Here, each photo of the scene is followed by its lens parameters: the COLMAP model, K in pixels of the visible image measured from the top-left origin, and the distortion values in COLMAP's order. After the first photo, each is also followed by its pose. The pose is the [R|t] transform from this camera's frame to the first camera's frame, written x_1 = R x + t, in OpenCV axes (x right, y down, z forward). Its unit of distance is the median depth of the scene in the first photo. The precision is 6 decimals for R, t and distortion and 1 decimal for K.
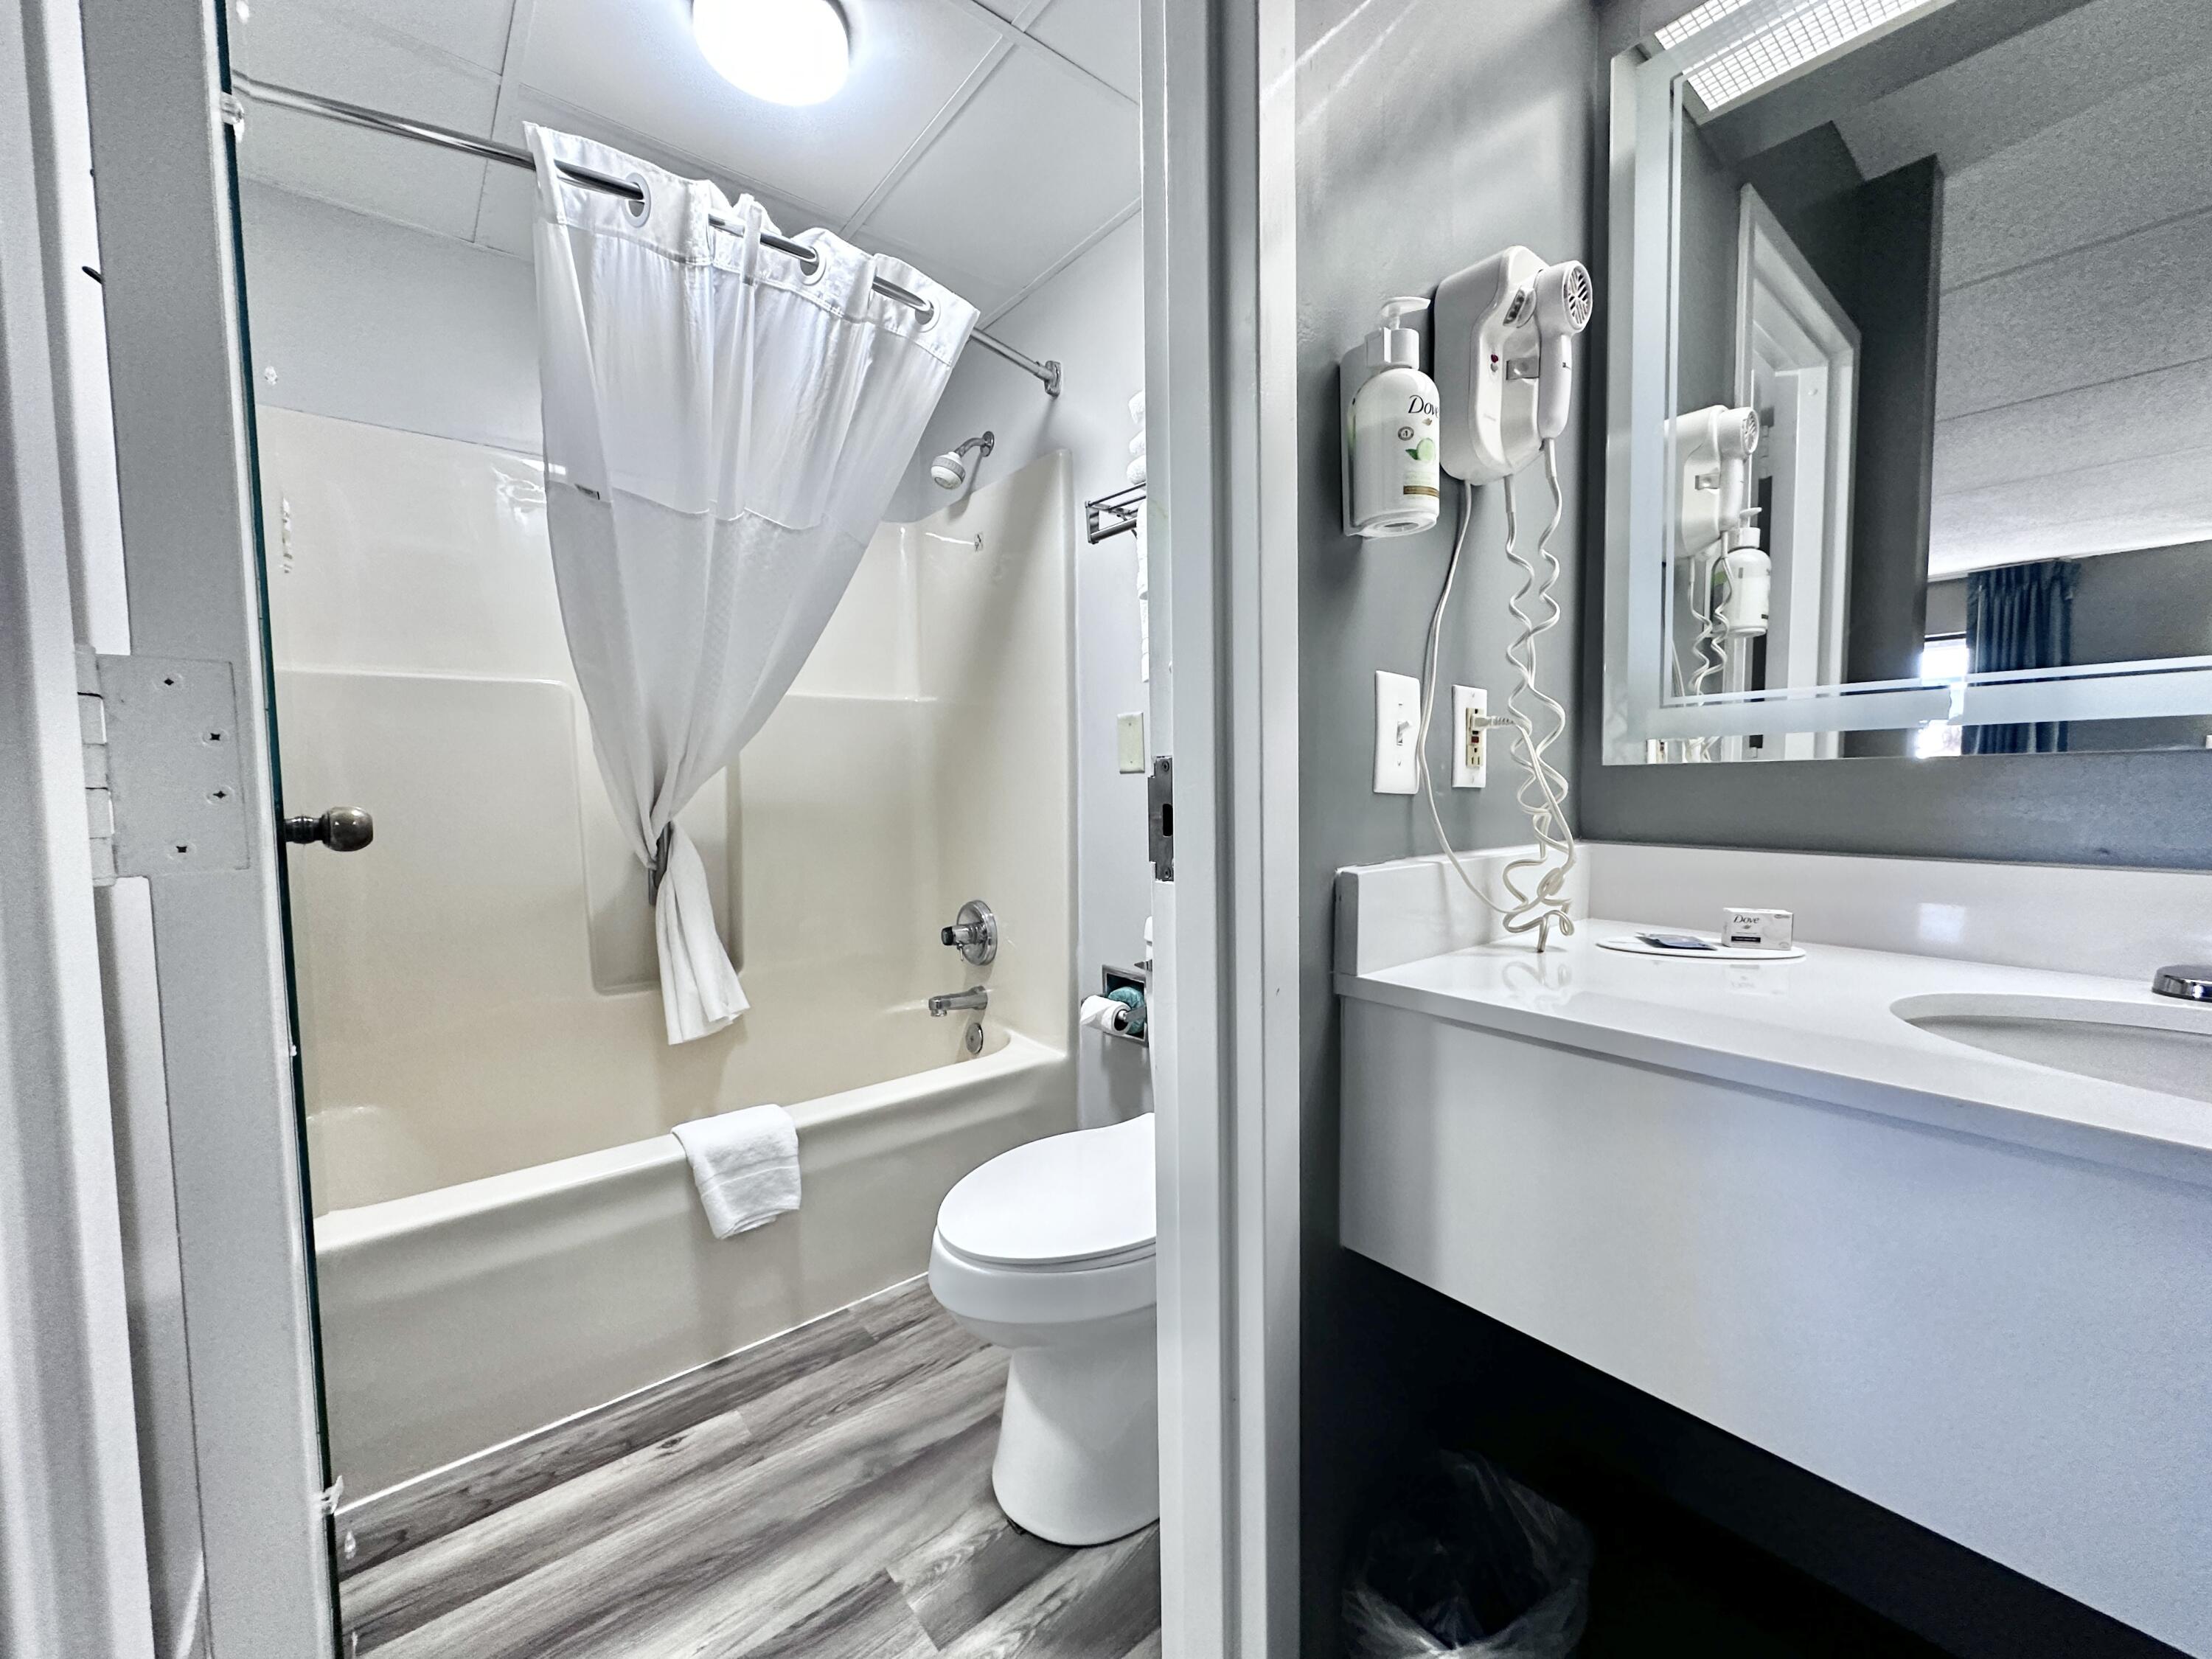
lens RADIAL K [[877.7, 0, 1107.2], [0, 877.7, 830.5], [0, 0, 1]] dist [-0.001240, -0.000046]
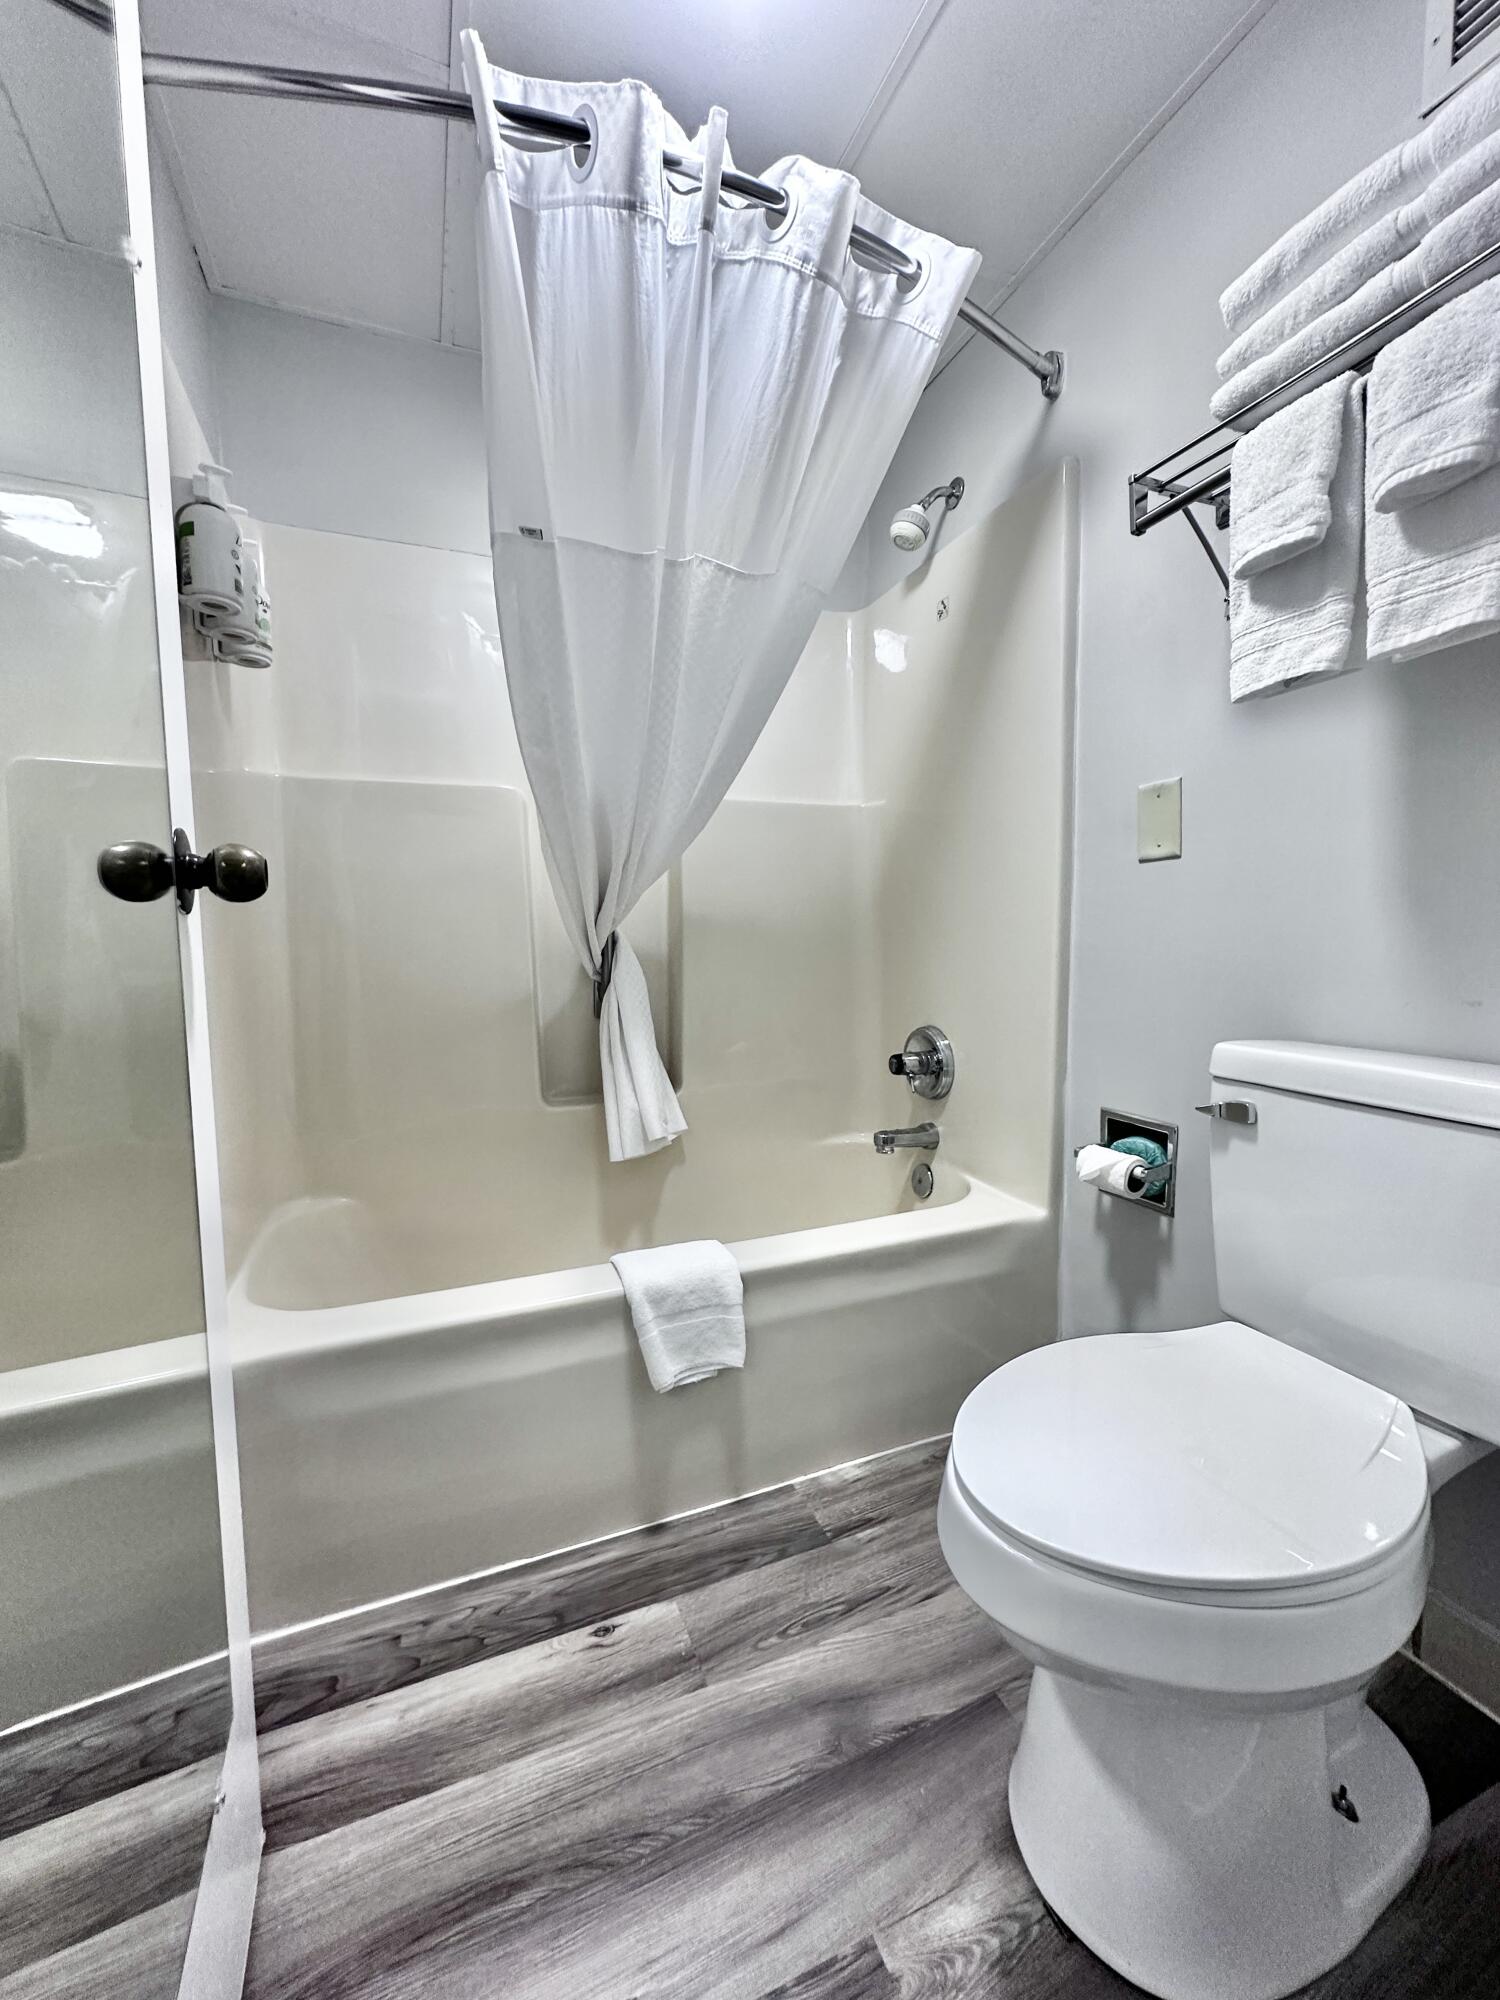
lens RADIAL K [[793.6, 0, 747.8], [0, 793.6, 1000.1], [0, 0, 1]] dist [-0.001240, -0.000046]
pose [[0.955172, 0.022963, -0.295161, -0.126710], [-0.015929, 0.999529, 0.026213, 0.052174], [0.295624, -0.020336, 0.955088, 0.268686]]
